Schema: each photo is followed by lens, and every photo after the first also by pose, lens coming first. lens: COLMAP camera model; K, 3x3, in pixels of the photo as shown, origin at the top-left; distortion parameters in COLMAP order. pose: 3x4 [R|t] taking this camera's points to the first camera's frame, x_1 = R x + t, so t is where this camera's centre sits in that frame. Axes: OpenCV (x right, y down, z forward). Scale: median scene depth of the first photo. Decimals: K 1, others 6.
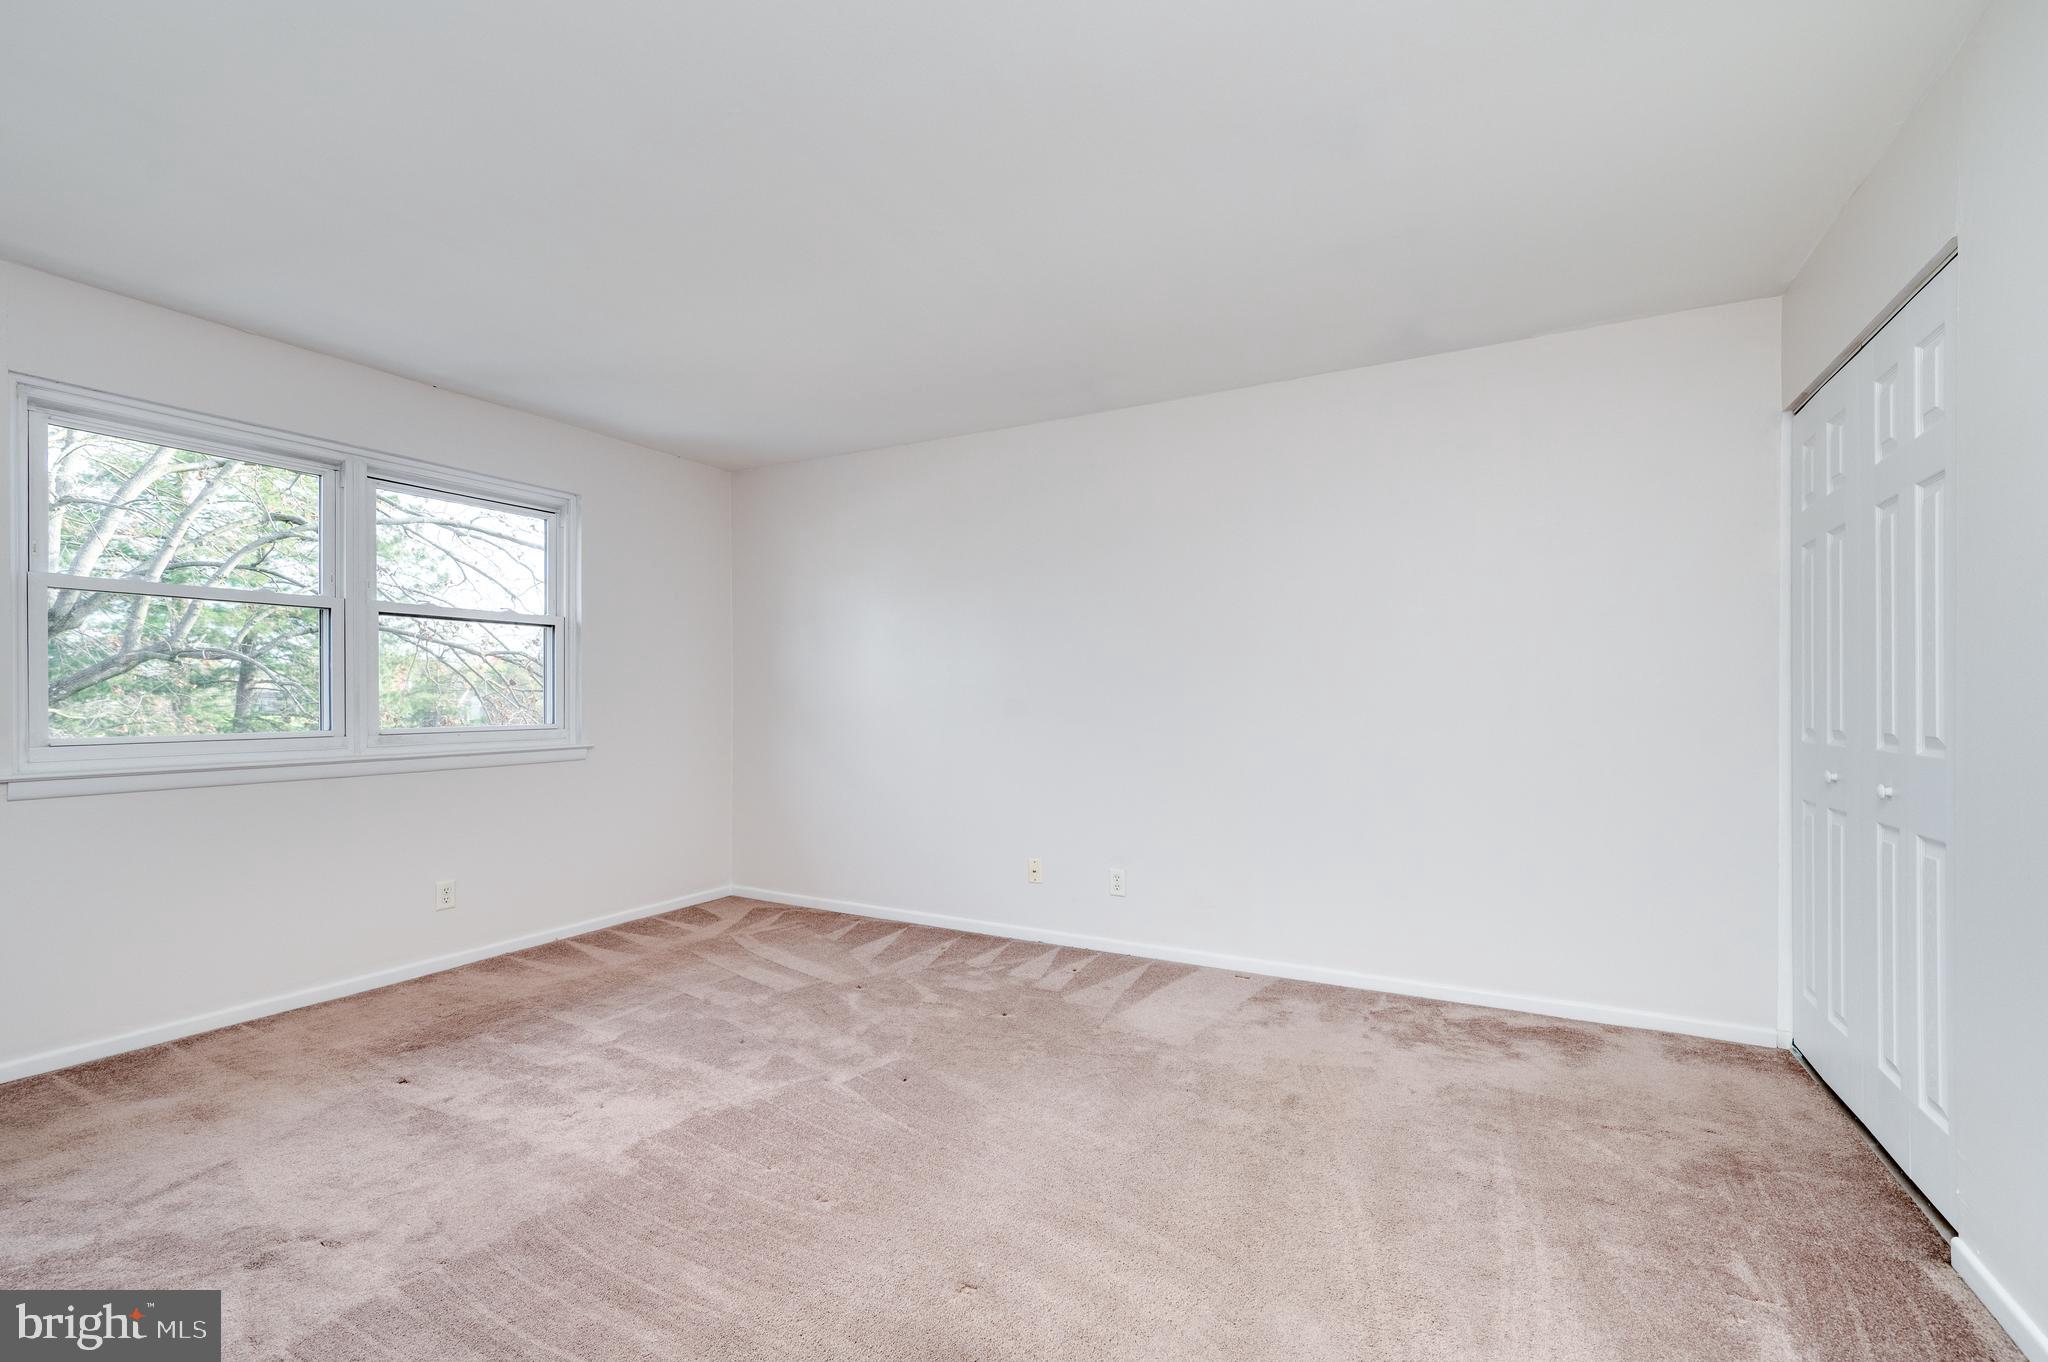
lens RADIAL K [[885.4, 0, 1024.5], [0, 885.4, 704.1], [0, 0, 1]] dist [0.001778, 0.000147]
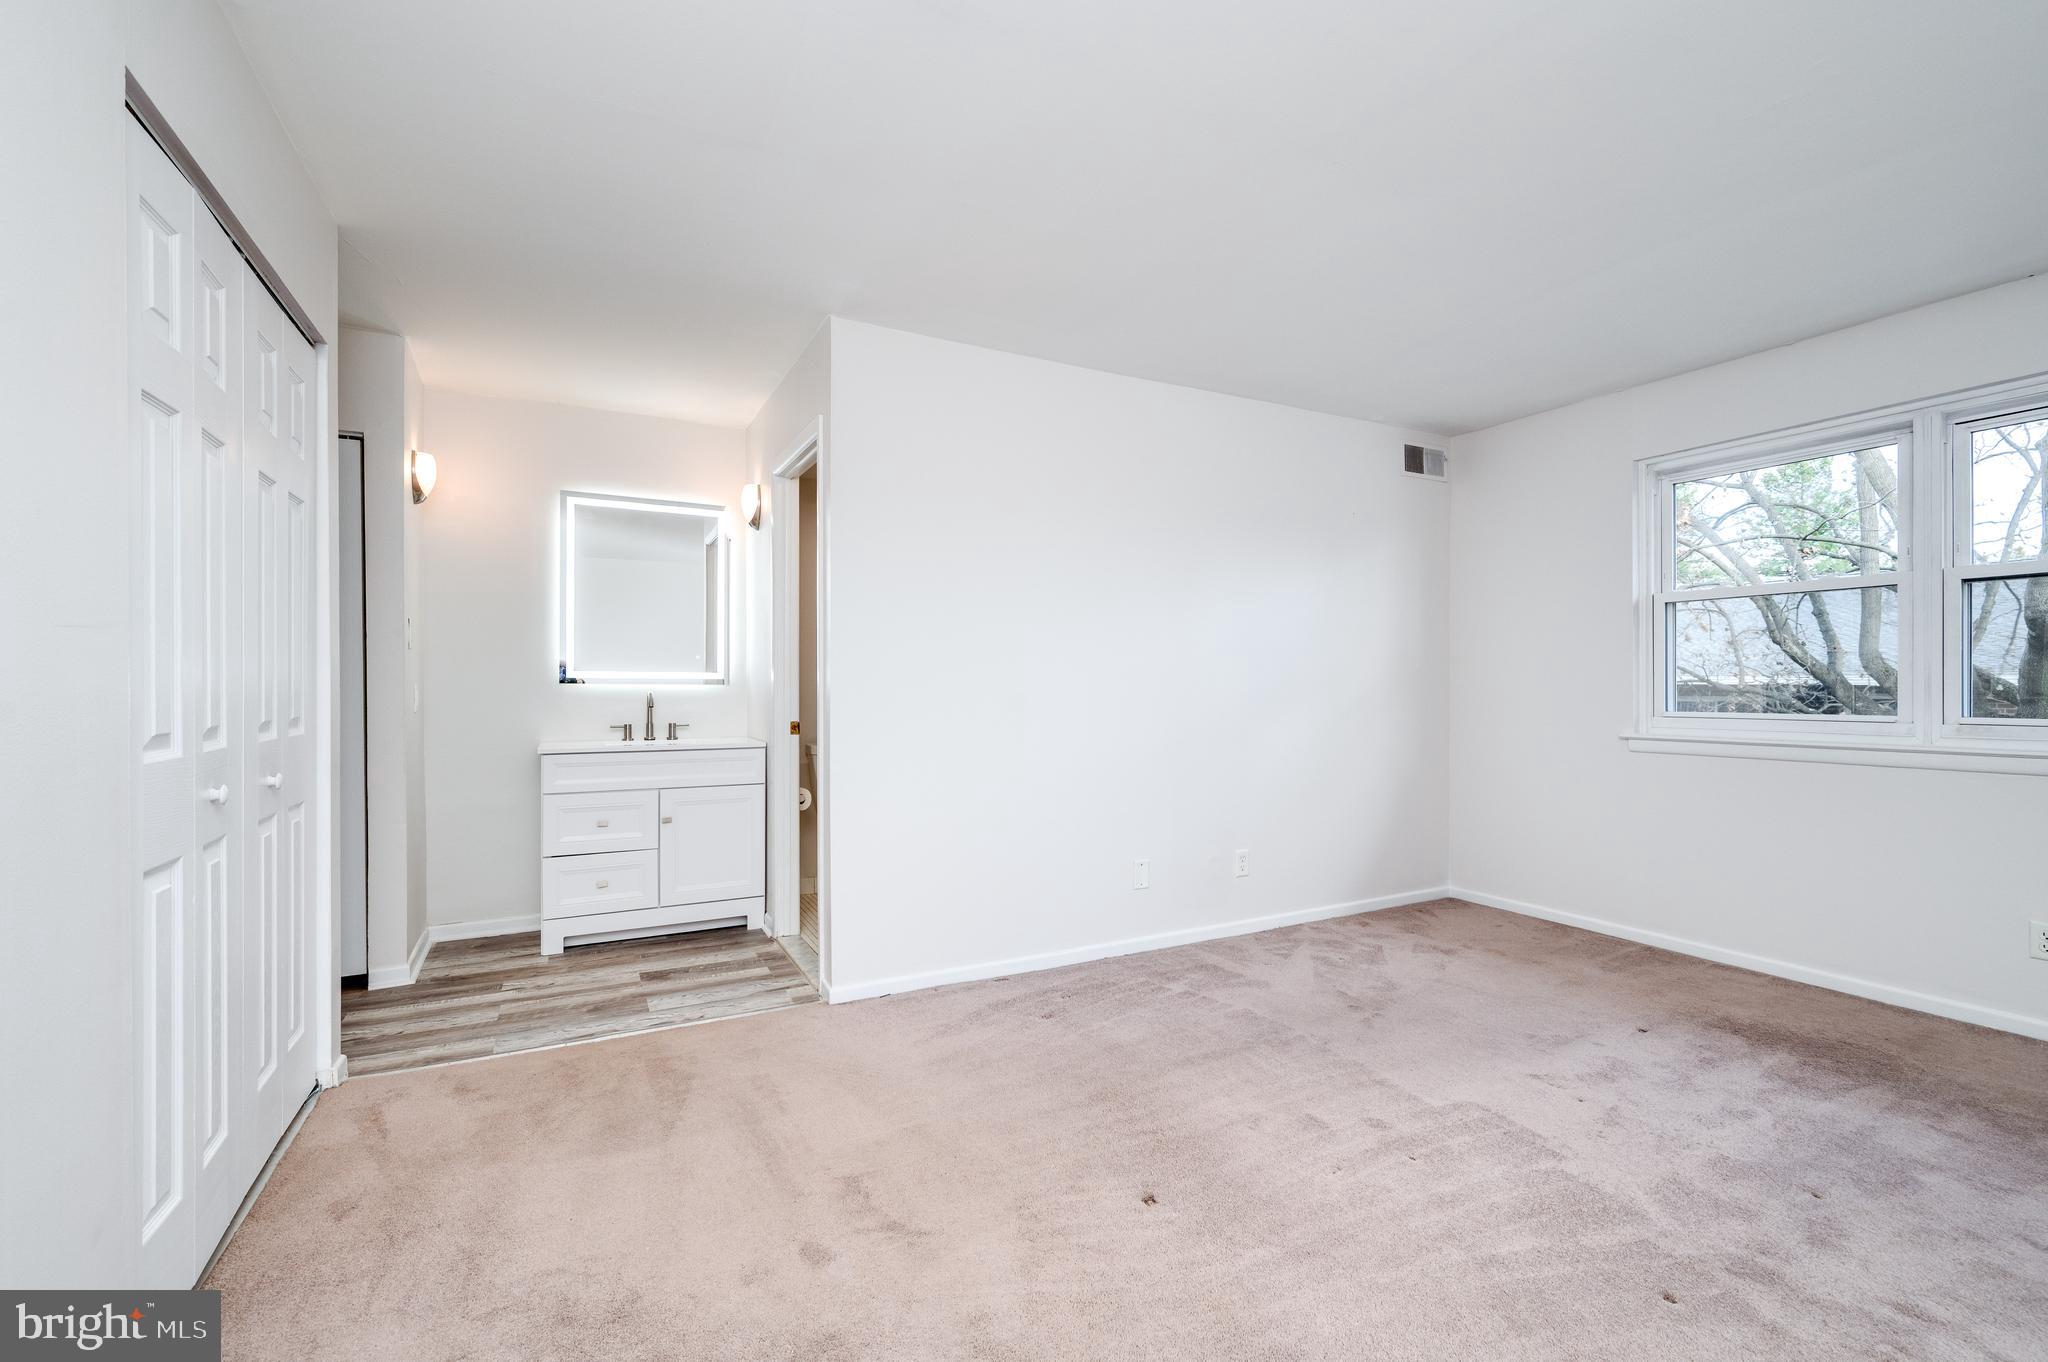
lens RADIAL K [[864.6, 0, 1032.5], [0, 864.6, 688.6], [0, 0, 1]] dist [0.002488, -0.000005]
pose [[-0.554696, 0.006744, -0.832026, 0.504266], [-0.000296, 0.999965, 0.008303, -0.006664], [0.832053, 0.004851, -0.554674, 0.792845]]
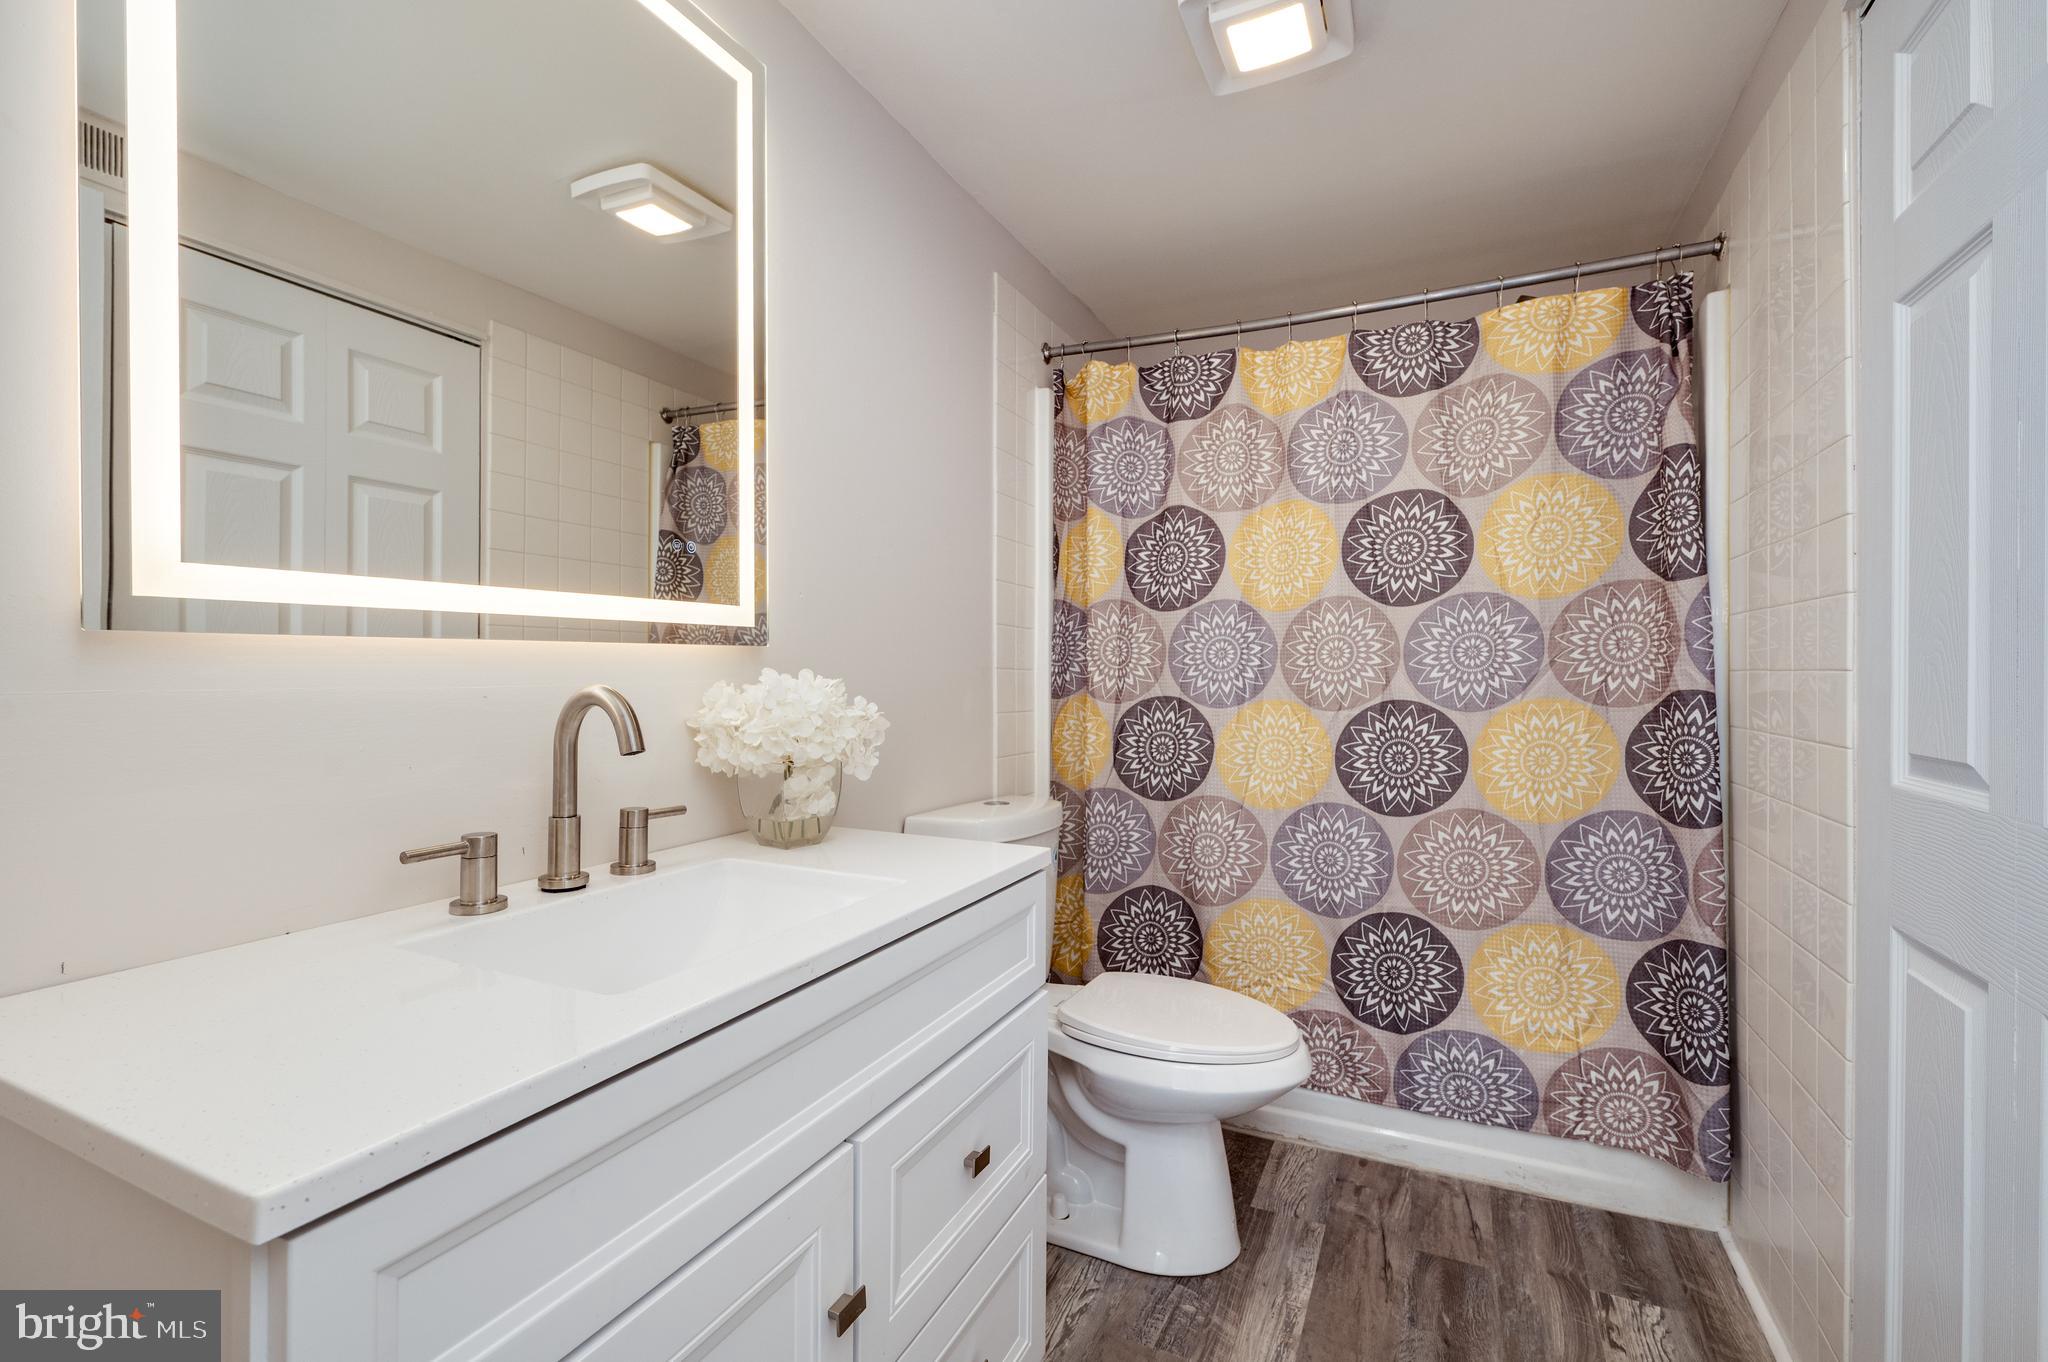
lens RADIAL K [[864.6, 0, 1032.5], [0, 864.6, 688.6], [0, 0, 1]] dist [0.002488, -0.000005]
pose [[0.049553, 0.018972, -0.998591, 0.046203], [-0.010482, 0.999774, 0.018475, 0.003650], [0.998716, 0.009551, 0.049741, -0.274094]]
